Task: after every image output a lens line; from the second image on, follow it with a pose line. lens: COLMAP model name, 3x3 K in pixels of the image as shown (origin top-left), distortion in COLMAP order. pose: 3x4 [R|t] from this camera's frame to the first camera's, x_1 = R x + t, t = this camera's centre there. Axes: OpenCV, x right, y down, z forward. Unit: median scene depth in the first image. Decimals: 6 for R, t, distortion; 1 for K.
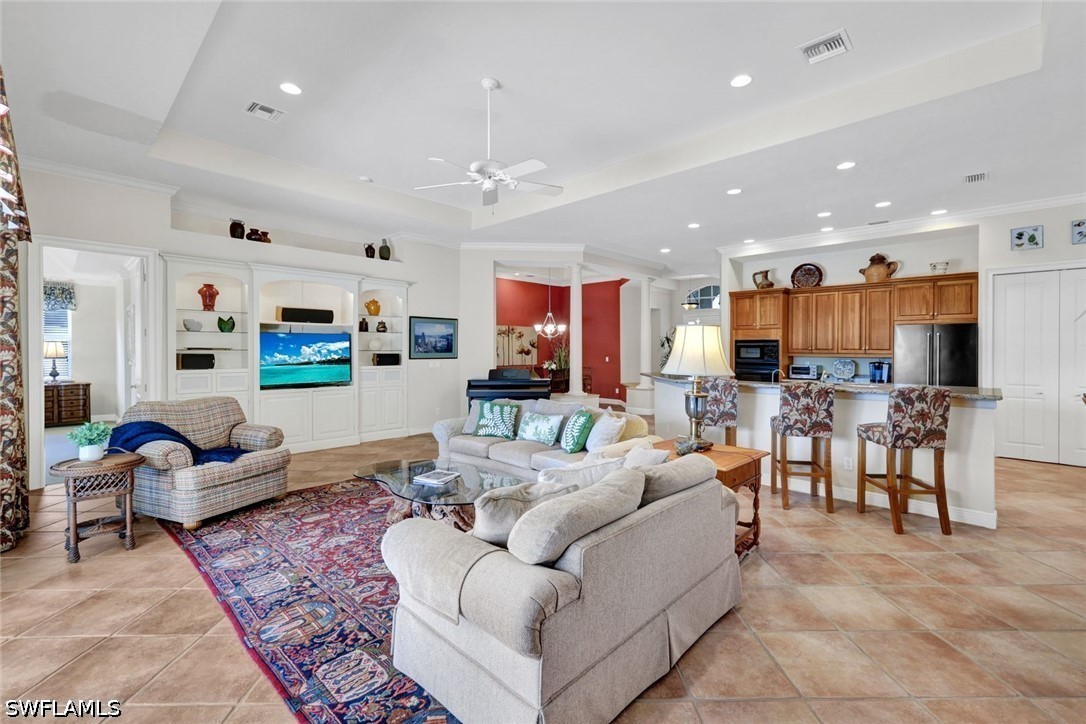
lens RADIAL K [[472.9, 0, 544.5], [0, 472.9, 354.4], [0, 0, 1]] dist [0.003634, -0.000041]
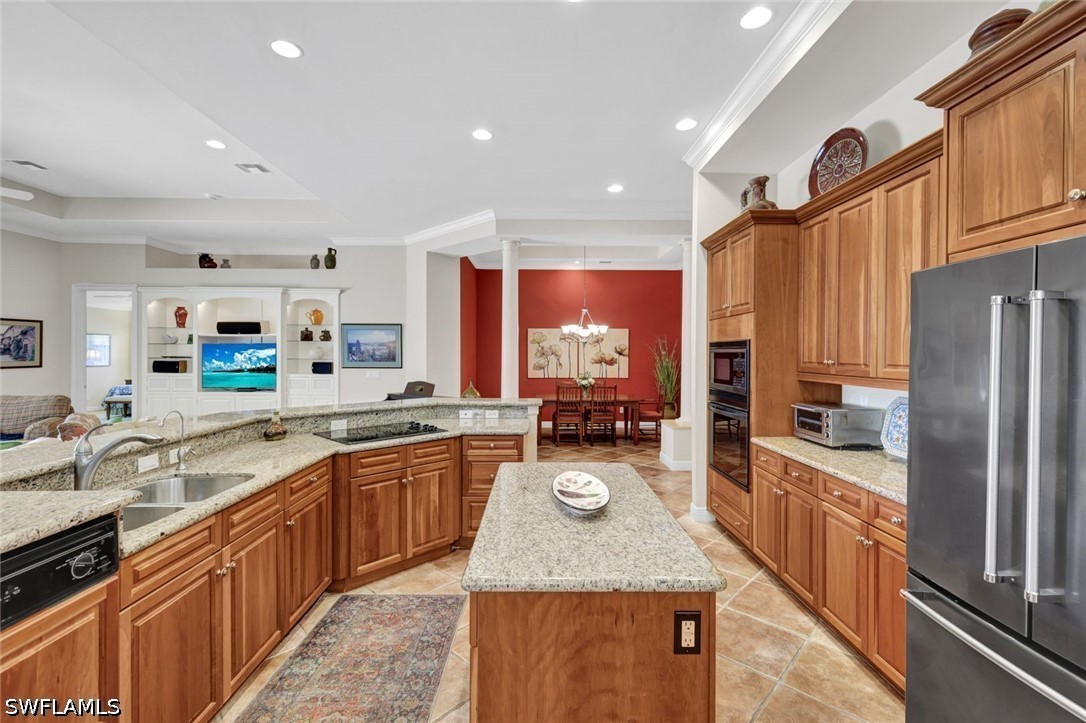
lens RADIAL K [[472.9, 0, 544.5], [0, 472.9, 353.9], [0, 0, 1]] dist [0.003634, -0.000041]
pose [[0.707267, -0.000743, -0.706946, 0.700194], [-0.008927, 0.999910, -0.009982, -0.013449], [0.706890, 0.013371, 0.707197, 0.619754]]
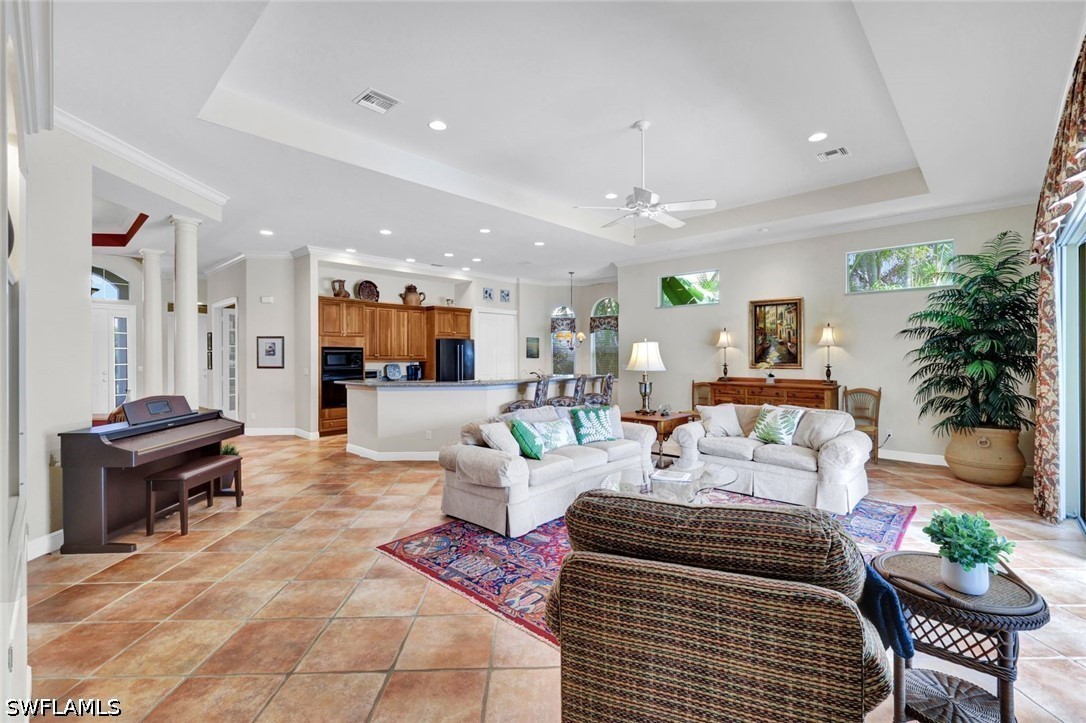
lens RADIAL K [[472.9, 0, 544.5], [0, 472.9, 353.9], [0, 0, 1]] dist [0.003634, -0.000041]
pose [[-0.009947, -0.002588, 0.999947, -0.630413], [0.014509, 0.999891, 0.002732, -0.013652], [-0.999845, 0.014535, -0.009908, 0.632169]]
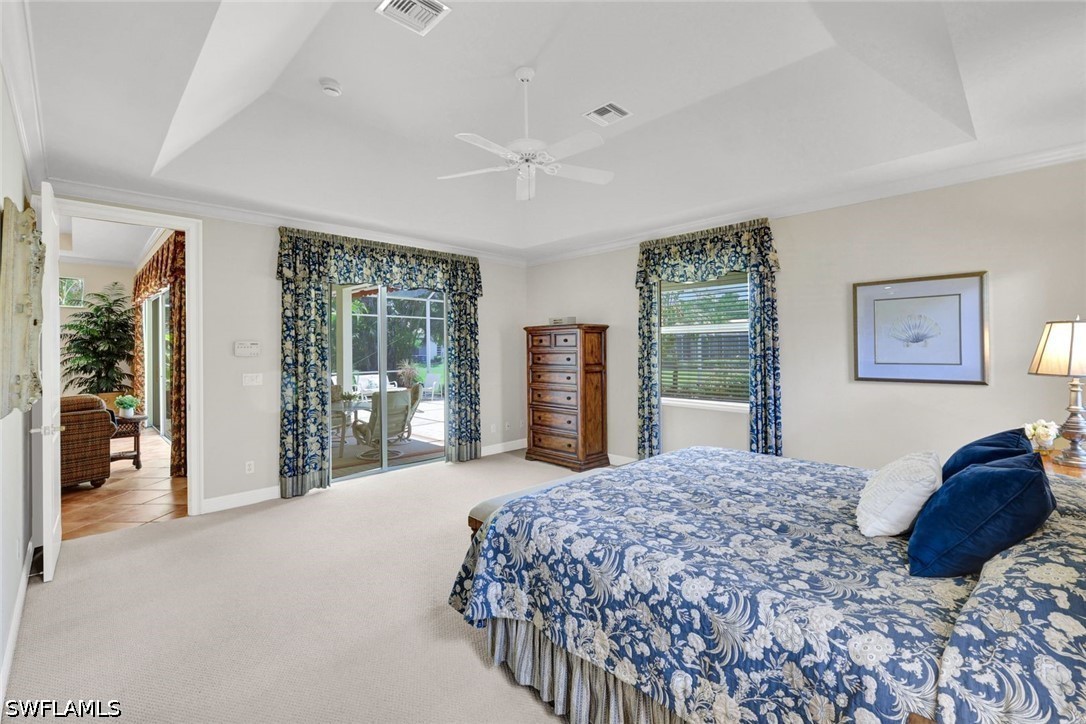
lens RADIAL K [[472.9, 0, 544.5], [0, 472.9, 354.4], [0, 0, 1]] dist [0.003634, -0.000041]
pose [[-0.999825, -0.000102, 0.018712, -1.070472], [0.000131, 0.999922, 0.012471, -0.008693], [-0.018712, 0.012471, -0.999747, 1.154085]]
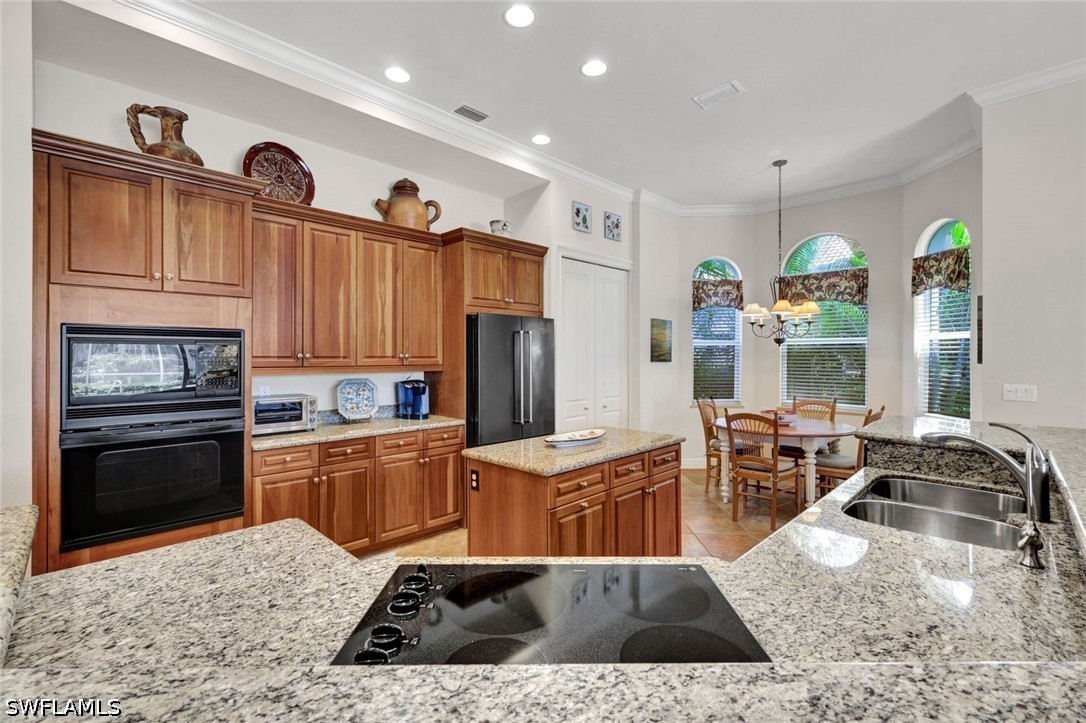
lens RADIAL K [[472.9, 0, 544.5], [0, 472.9, 353.9], [0, 0, 1]] dist [0.003634, -0.000041]
pose [[0.017052, -0.000746, 0.999854, 0.166483], [0.013544, 0.999908, 0.000515, -0.011670], [-0.999763, 0.013534, 0.017061, 0.825553]]
